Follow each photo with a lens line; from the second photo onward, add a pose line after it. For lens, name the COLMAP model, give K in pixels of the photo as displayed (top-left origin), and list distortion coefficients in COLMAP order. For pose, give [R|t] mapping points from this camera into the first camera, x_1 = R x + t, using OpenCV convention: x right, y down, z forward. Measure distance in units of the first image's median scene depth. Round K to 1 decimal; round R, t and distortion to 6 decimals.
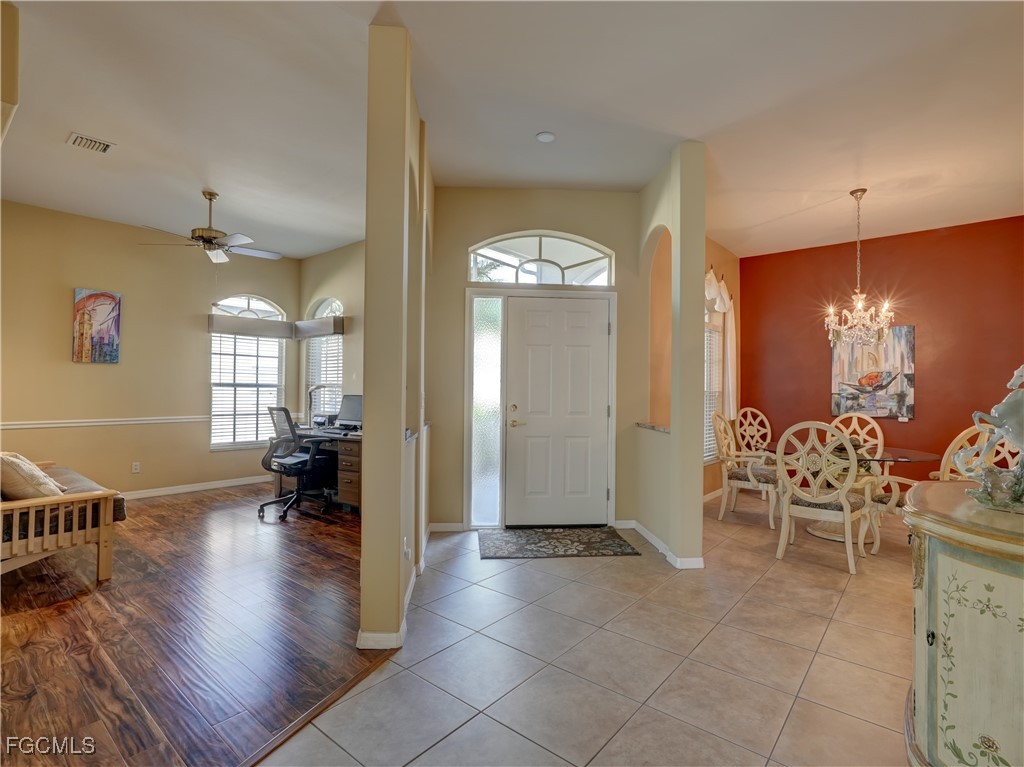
lens RADIAL K [[507.1, 0, 512.0], [0, 507.1, 383.5], [0, 0, 1]] dist [-0.017787, 0.013687]
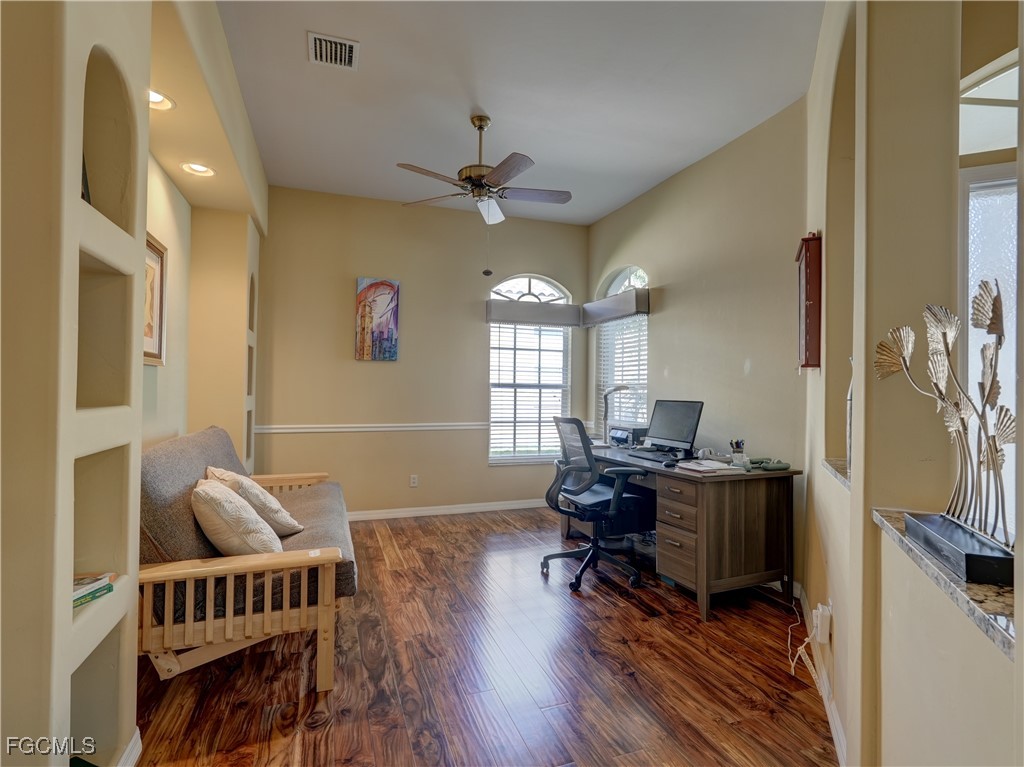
lens RADIAL K [[507.9, 0, 512.0], [0, 507.9, 383.5], [0, 0, 1]] dist [-0.002533, -0.000410]
pose [[0.867590, -0.004554, -0.497259, -0.155095], [0.002113, 0.999983, -0.005471, 0.004253], [0.497275, 0.003696, 0.867585, 0.306267]]
